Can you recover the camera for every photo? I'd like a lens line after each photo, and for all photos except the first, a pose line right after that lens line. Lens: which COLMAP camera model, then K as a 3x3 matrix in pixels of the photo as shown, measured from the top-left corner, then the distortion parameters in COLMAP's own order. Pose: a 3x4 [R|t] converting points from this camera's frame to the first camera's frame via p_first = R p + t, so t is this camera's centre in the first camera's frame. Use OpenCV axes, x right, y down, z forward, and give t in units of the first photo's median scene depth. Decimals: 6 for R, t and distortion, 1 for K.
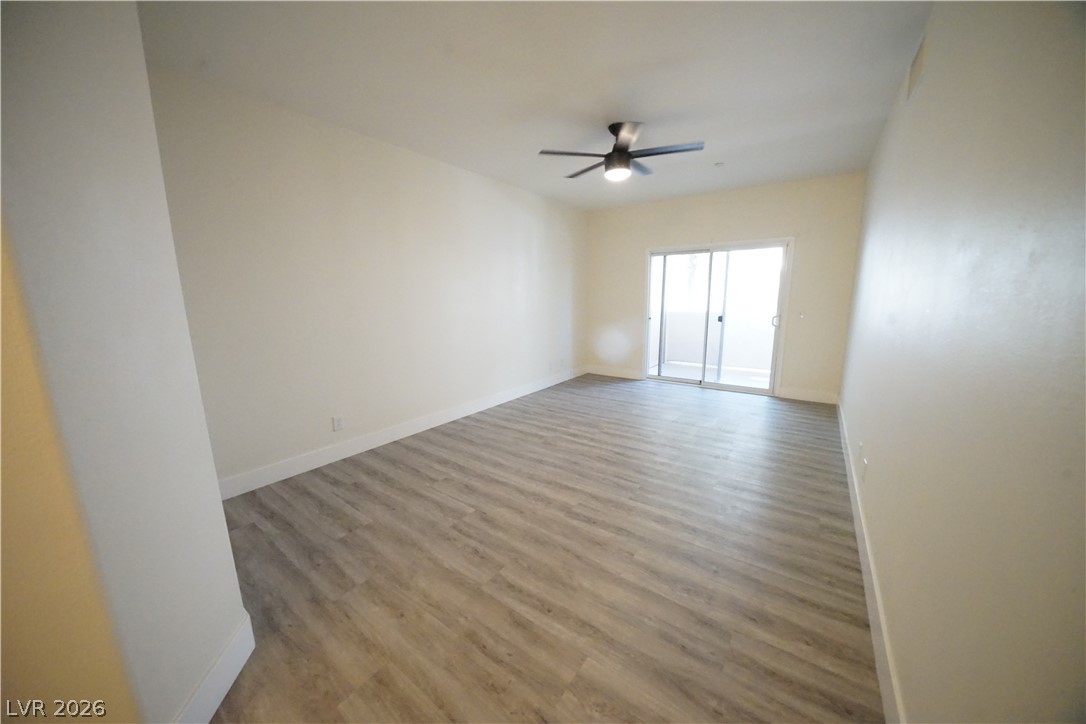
lens RADIAL K [[374.4, 0, 540.4], [0, 374.4, 363.9], [0, 0, 1]] dist [-0.024673, 0.002034]
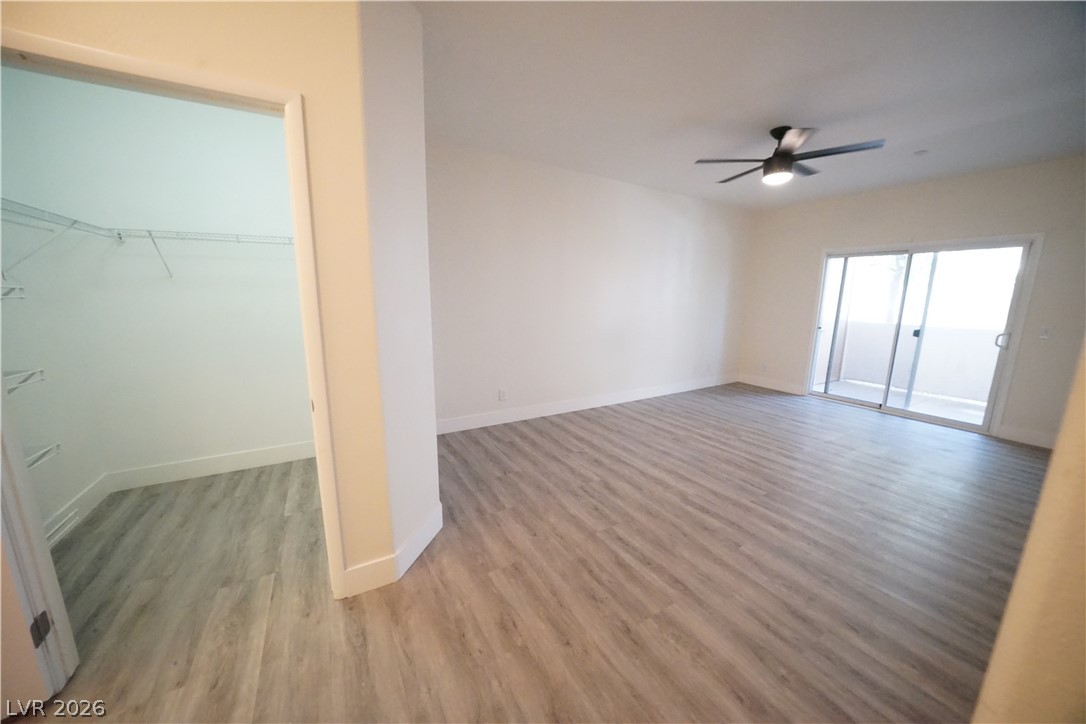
lens RADIAL K [[374.4, 0, 541.3], [0, 374.4, 363.6], [0, 0, 1]] dist [-0.024673, 0.002034]
pose [[0.918969, 0.095547, -0.382579, 0.050449], [-0.095858, 0.995227, 0.018298, 0.018900], [0.382501, 0.019858, 0.923742, -0.121921]]
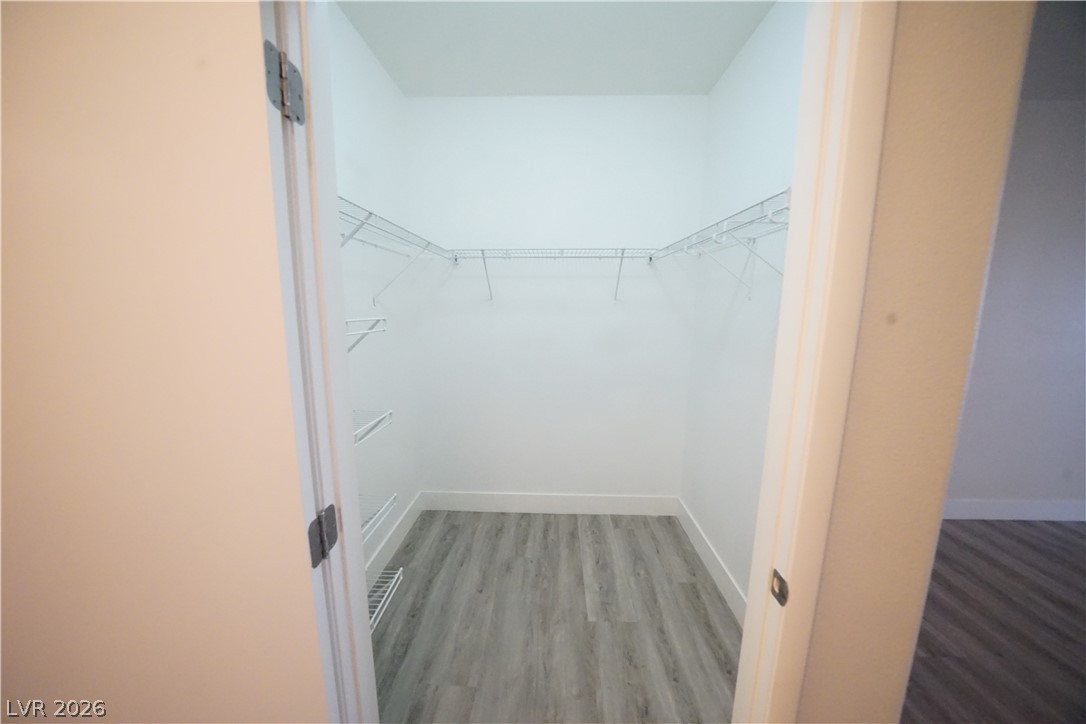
lens RADIAL K [[374.4, 0, 543.1], [0, 374.4, 364.5], [0, 0, 1]] dist [-0.024673, 0.002034]
pose [[0.569271, 0.146467, -0.808998, -0.313427], [-0.167531, 0.984023, 0.060267, -0.009390], [0.804900, 0.101224, 0.584713, -0.046997]]
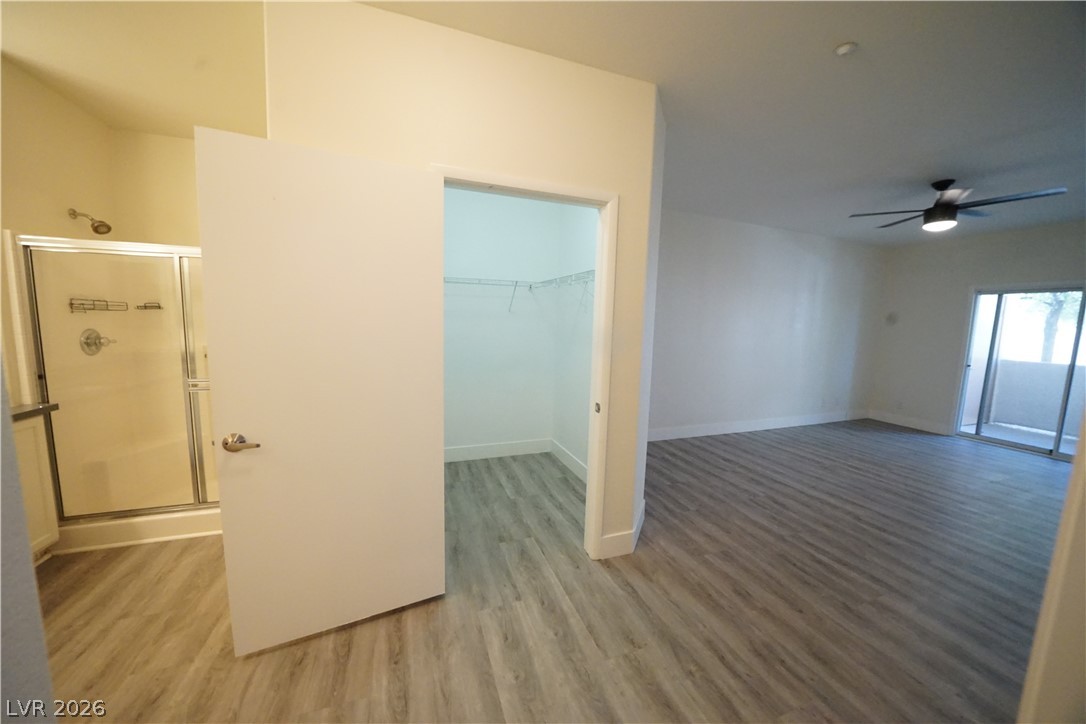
lens RADIAL K [[374.4, 0, 543.8], [0, 374.4, 362.2], [0, 0, 1]] dist [-0.024673, 0.002034]
pose [[0.833006, 0.098211, -0.544477, -0.120704], [-0.140045, 0.989499, -0.035776, 0.065418], [0.535246, 0.106054, 0.838012, -0.403037]]
